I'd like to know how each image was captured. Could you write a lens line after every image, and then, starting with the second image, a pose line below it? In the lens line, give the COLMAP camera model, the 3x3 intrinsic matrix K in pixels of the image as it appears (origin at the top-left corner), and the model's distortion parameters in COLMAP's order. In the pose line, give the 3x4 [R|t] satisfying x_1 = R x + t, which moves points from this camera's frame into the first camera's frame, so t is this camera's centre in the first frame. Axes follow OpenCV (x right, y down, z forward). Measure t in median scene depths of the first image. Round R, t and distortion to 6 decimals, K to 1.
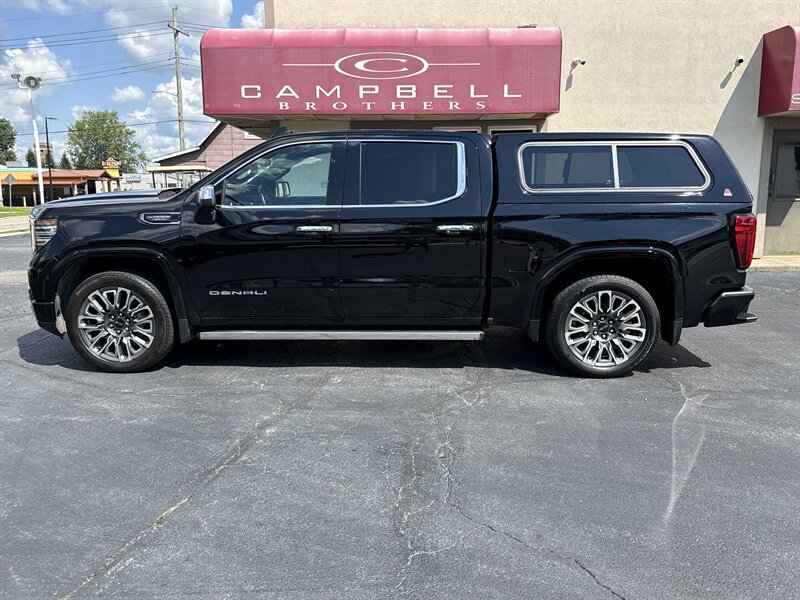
lens RADIAL K [[687.0, 0, 401.3], [0, 687.0, 301.7], [0, 0, 1]] dist [0.085719, -0.142507]
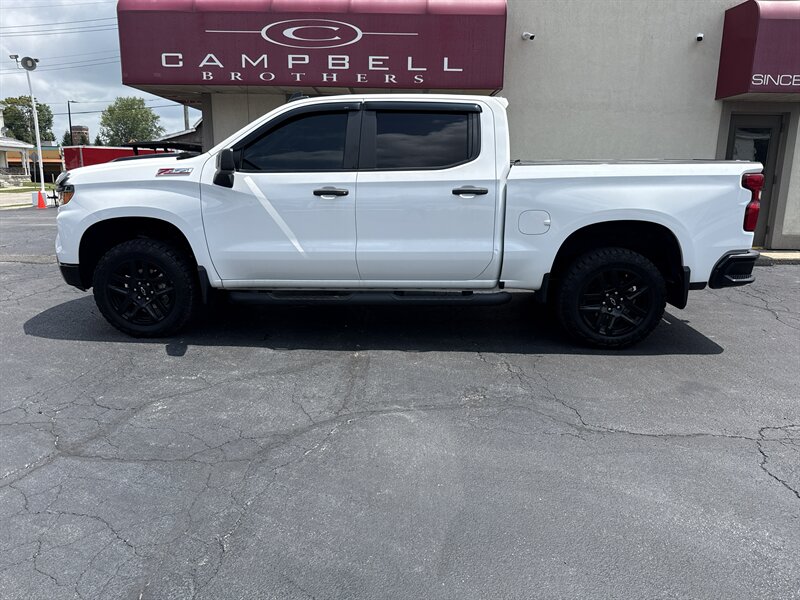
lens RADIAL K [[610.2, 0, 396.1], [0, 610.2, 301.5], [0, 0, 1]] dist [0.004901, -0.010716]
pose [[0.999788, 0.020061, -0.004565, 0.094138], [-0.019828, 0.998728, 0.046349, -0.022652], [0.005489, -0.046249, 0.998915, 0.166599]]
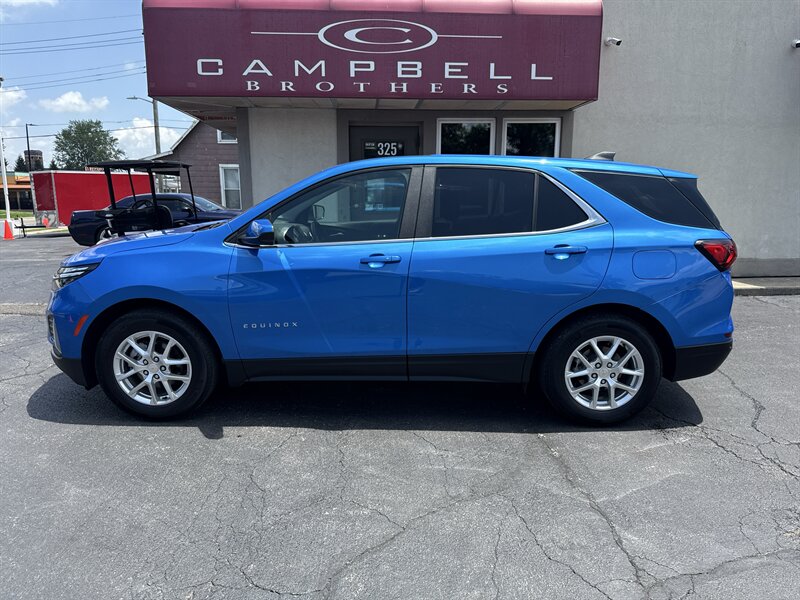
lens RADIAL K [[611.6, 0, 402.1], [0, 611.6, 300.1], [0, 0, 1]] dist [-0.000550, -0.006577]
pose [[0.998068, -0.006114, 0.061822, -0.046115], [0.005423, 0.999921, 0.011330, -0.049059], [-0.061887, -0.010973, 0.998023, 0.301252]]
